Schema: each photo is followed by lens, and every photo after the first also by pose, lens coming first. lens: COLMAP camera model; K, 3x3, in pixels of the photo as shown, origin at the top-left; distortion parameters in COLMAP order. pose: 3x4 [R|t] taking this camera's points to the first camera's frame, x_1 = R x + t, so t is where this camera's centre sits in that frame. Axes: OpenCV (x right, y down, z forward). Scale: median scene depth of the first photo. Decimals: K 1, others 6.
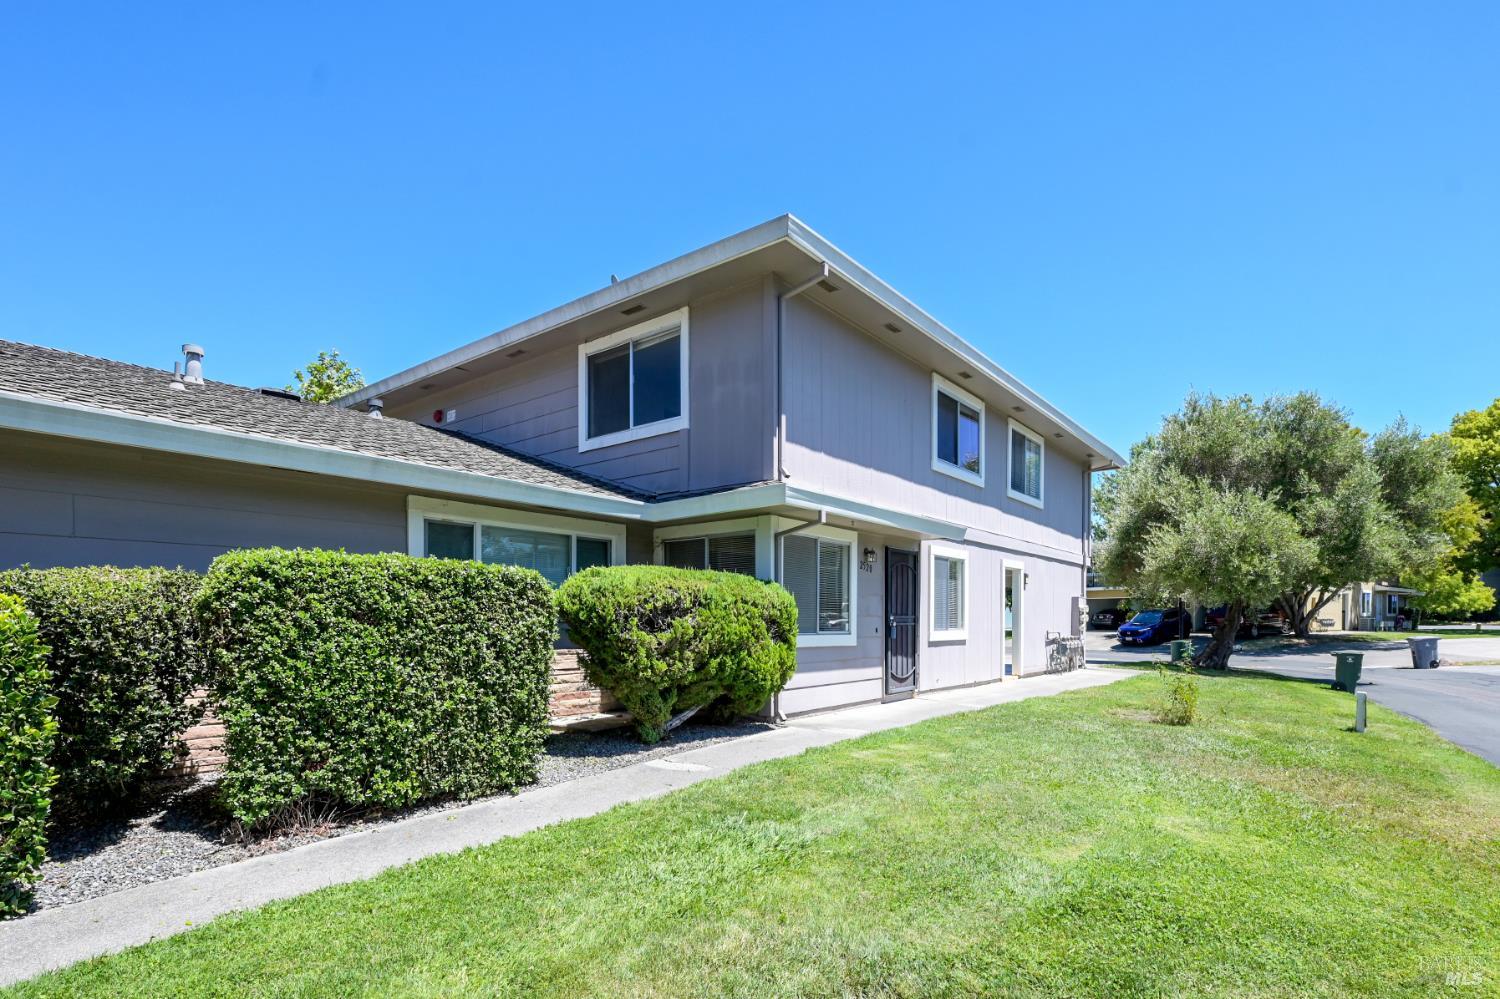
lens RADIAL K [[606.1, 0, 747.9], [0, 606.1, 494.5], [0, 0, 1]] dist [0.001300, 0.000471]
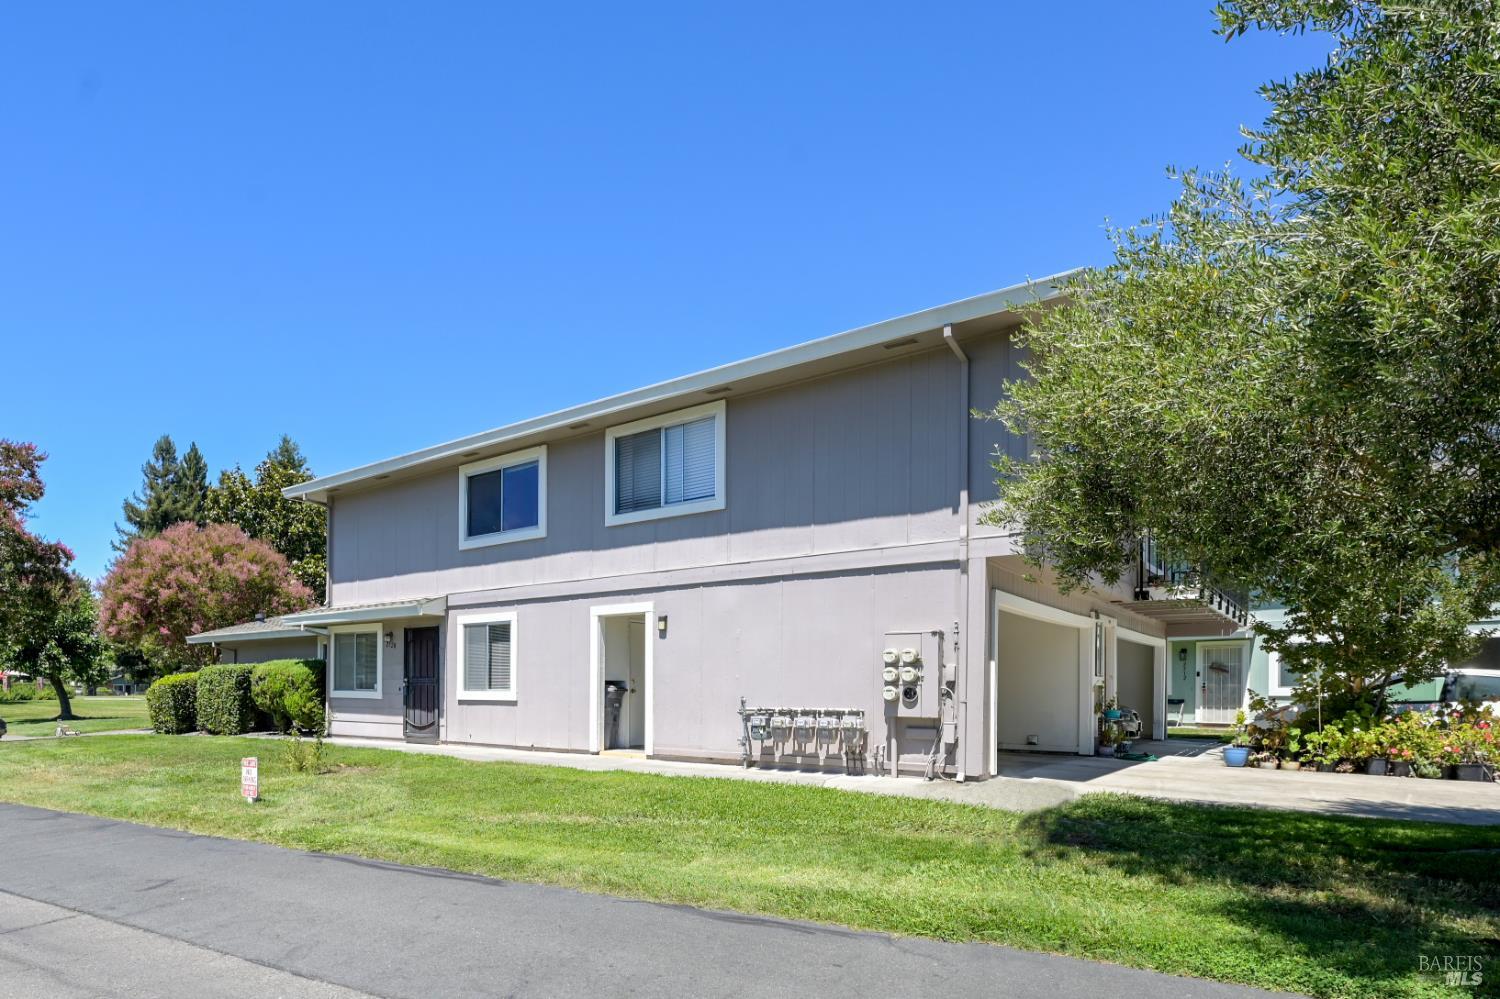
lens RADIAL K [[652.9, 0, 747.5], [0, 652.9, 496.7], [0, 0, 1]] dist [-0.000509, -0.000198]
pose [[0.256240, -0.234246, -0.937801, 1.759052], [0.219487, 0.958950, -0.179557, 0.220010], [0.941364, -0.159825, 0.297135, 1.243110]]
